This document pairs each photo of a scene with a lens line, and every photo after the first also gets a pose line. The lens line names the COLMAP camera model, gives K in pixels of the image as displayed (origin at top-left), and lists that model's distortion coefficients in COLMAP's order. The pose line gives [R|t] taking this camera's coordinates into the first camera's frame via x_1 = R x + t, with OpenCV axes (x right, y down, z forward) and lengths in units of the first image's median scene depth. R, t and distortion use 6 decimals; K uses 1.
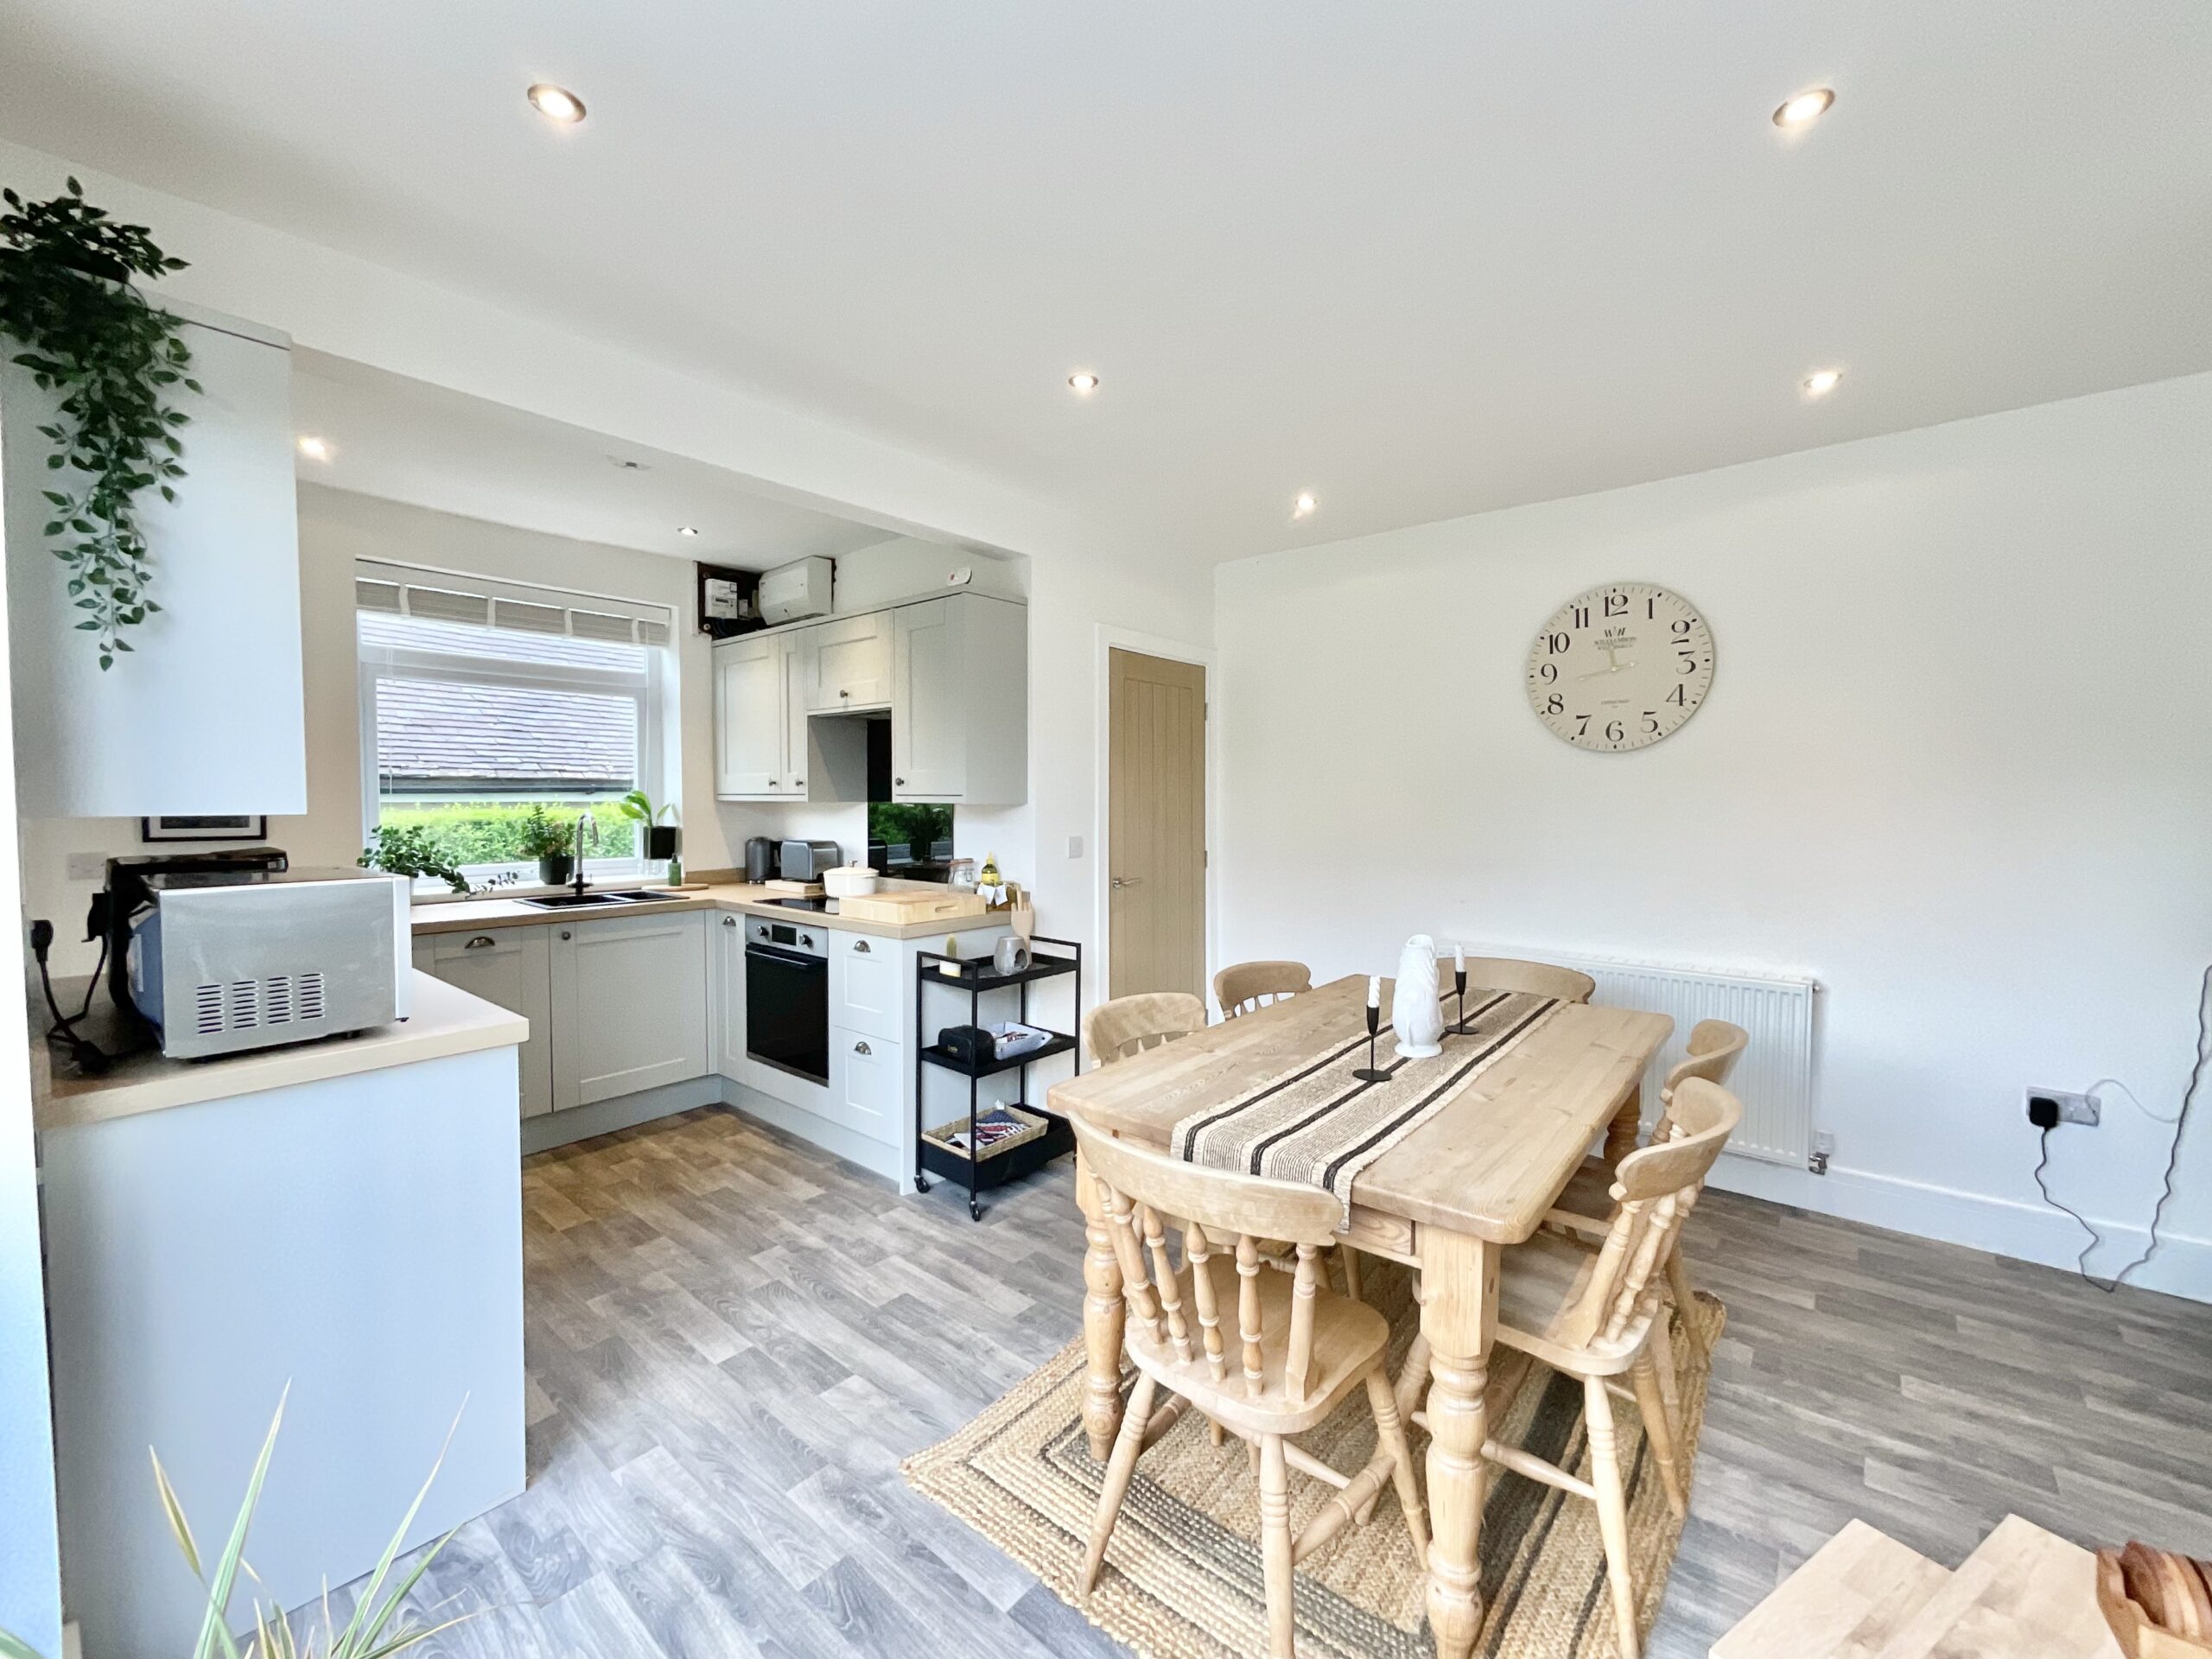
lens RADIAL K [[893.0, 0, 1097.6], [0, 893.0, 824.7], [0, 0, 1]] dist [-0.013991, 0.000154]
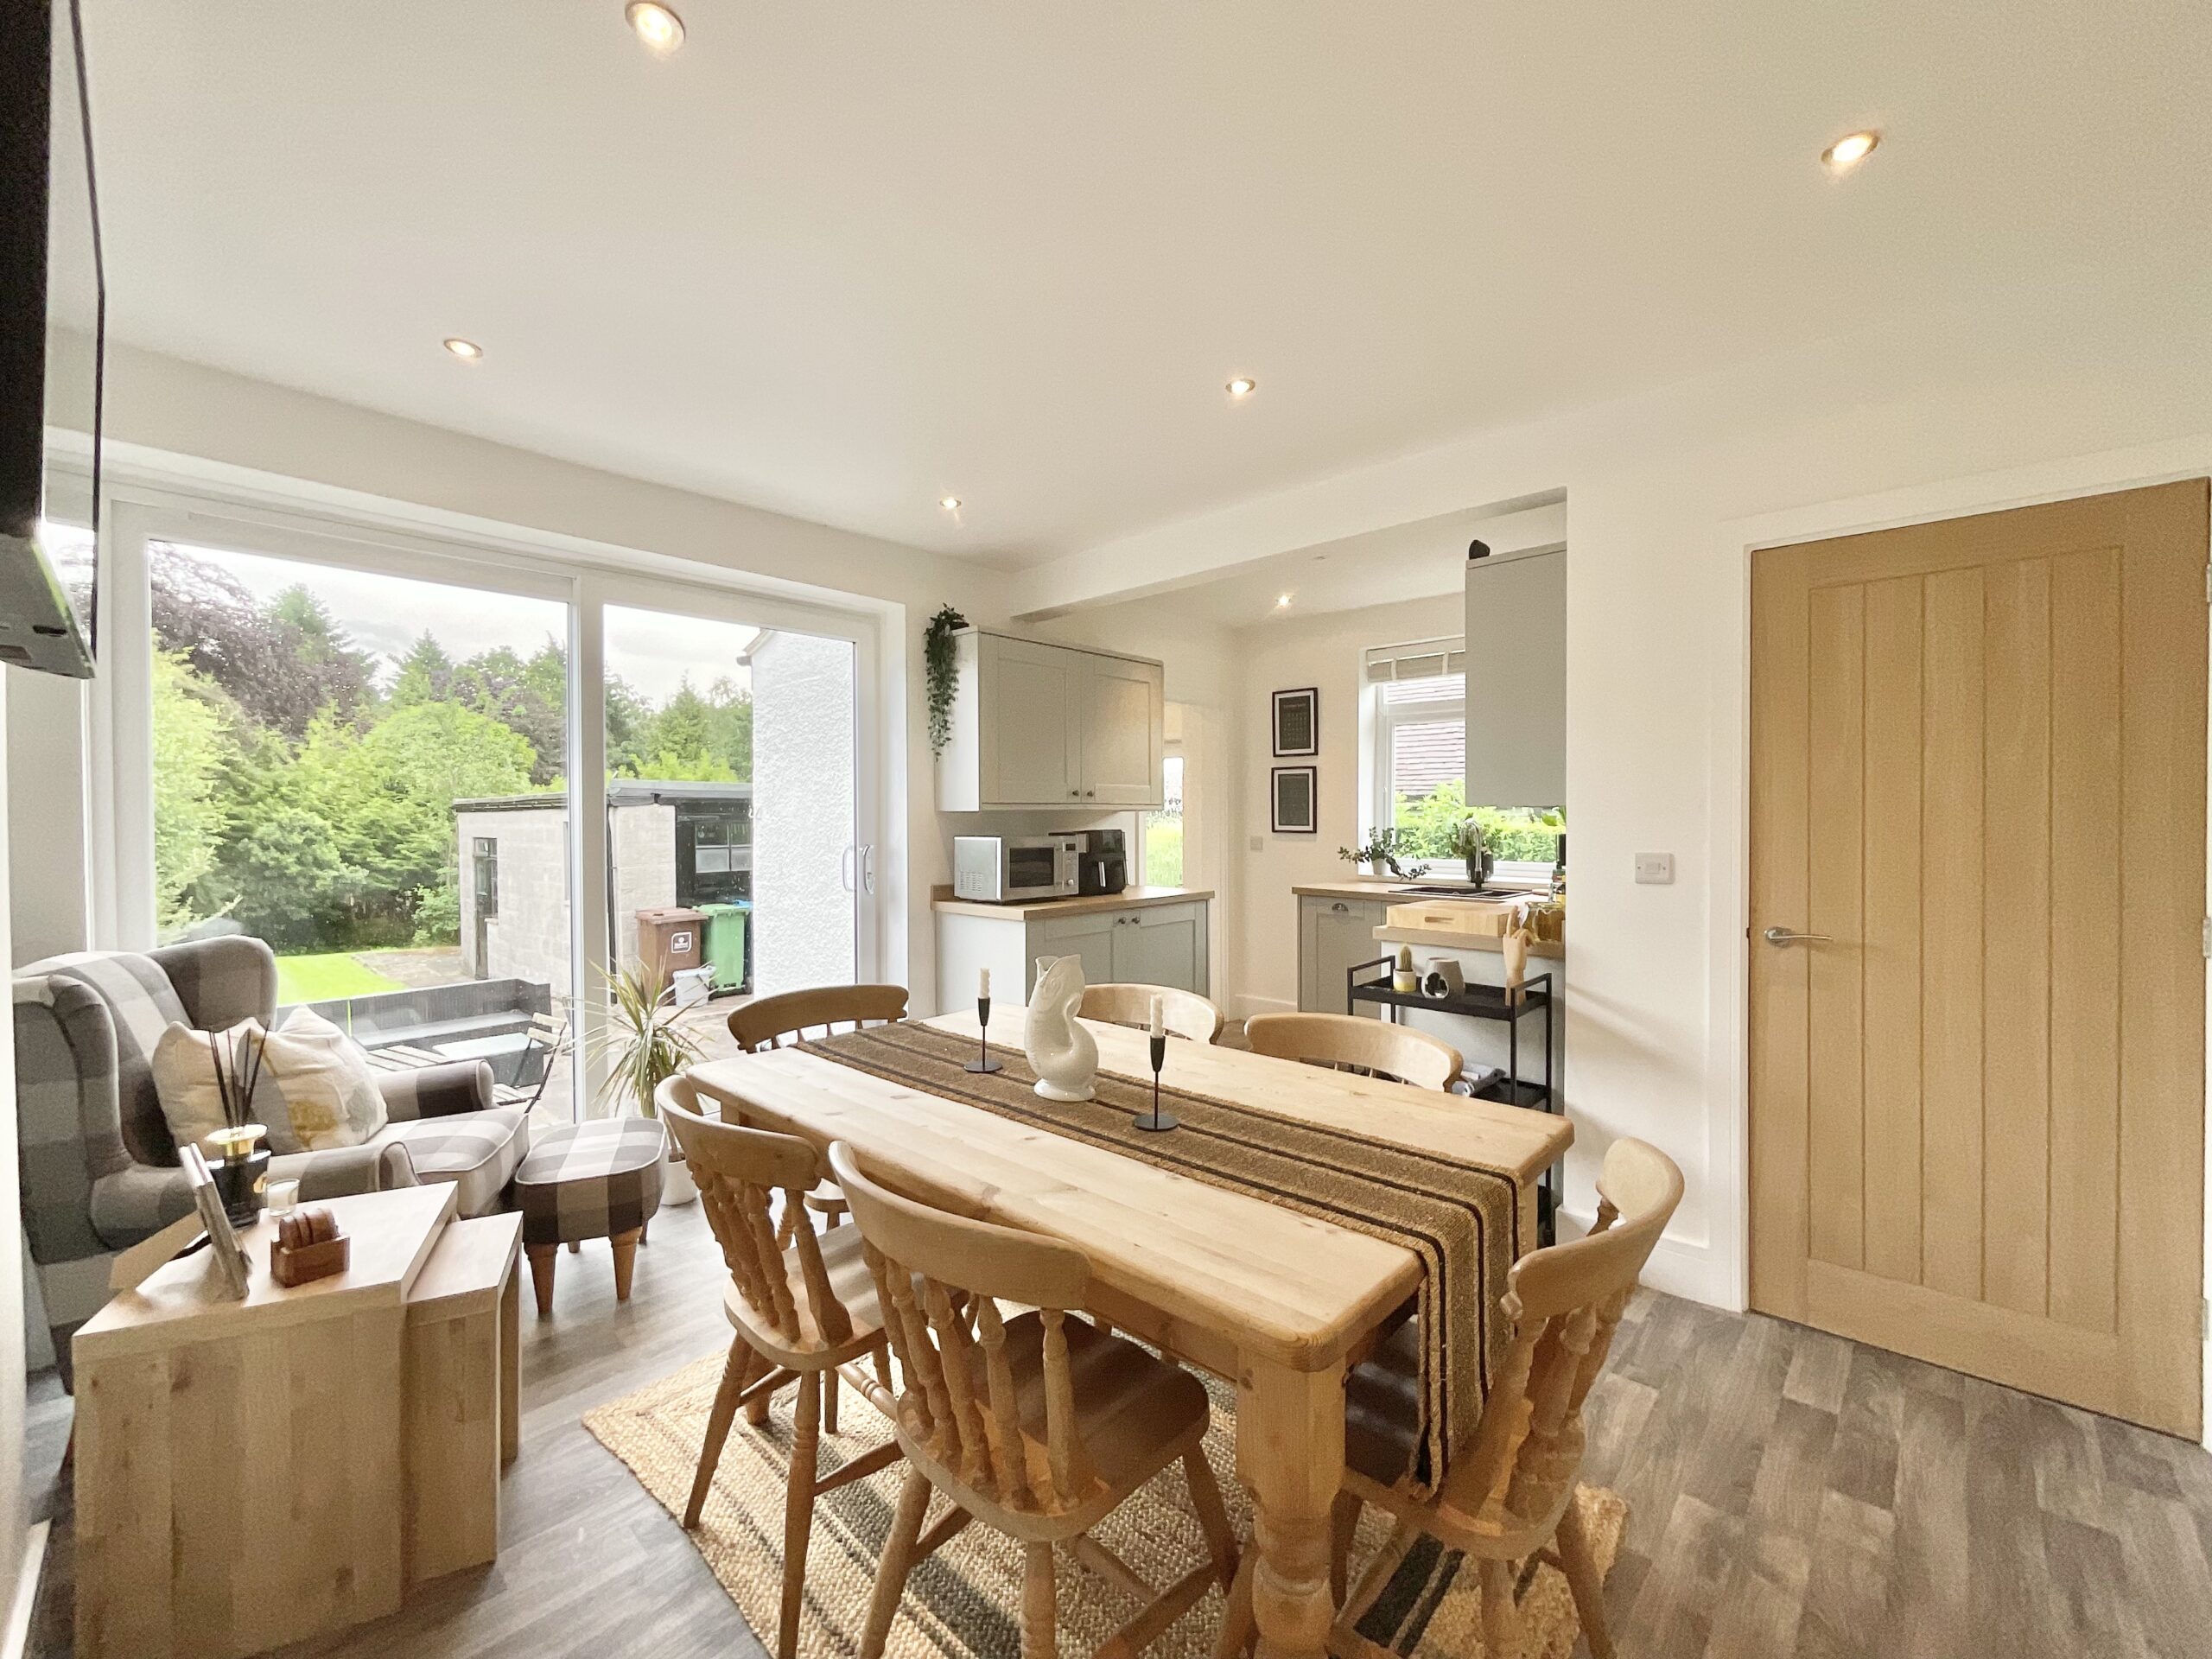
lens RADIAL K [[893.0, 0, 1097.6], [0, 893.0, 824.7], [0, 0, 1]] dist [-0.013991, 0.000154]
pose [[-0.066768, 0.006641, -0.997746, 0.626288], [-0.031781, 0.999456, 0.008779, -0.000688], [0.997262, 0.032295, -0.066521, 0.572595]]
